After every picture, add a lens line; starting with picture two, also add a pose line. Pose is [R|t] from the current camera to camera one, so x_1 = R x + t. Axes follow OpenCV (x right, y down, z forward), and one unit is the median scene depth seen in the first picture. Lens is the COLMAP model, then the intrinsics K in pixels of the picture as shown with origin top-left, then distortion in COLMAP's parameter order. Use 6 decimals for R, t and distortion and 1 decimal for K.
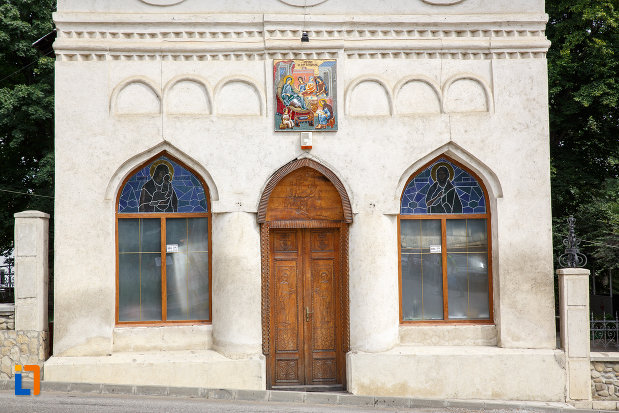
lens RADIAL K [[1292.4, 0, 309.5], [0, 1292.4, 206.5], [0, 0, 1]] dist [0.268574, 0.042758]
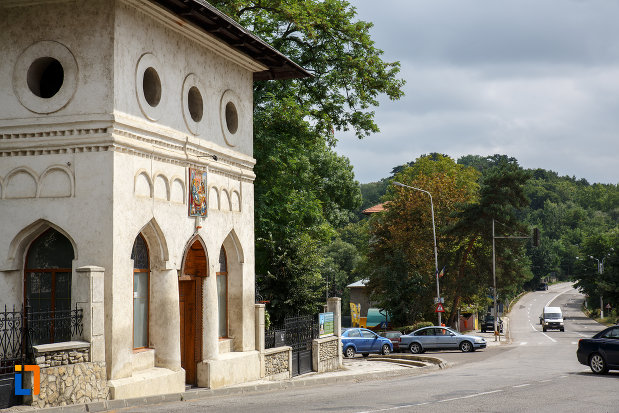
lens RADIAL K [[960.9, 0, 309.5], [0, 960.9, 206.5], [0, 0, 1]] dist [0.147191, 0.058296]
pose [[0.375487, 0.076404, 0.923673, -0.999231], [-0.025553, 0.997071, -0.072087, 0.008145], [-0.926475, 0.003465, 0.376339, 0.452888]]
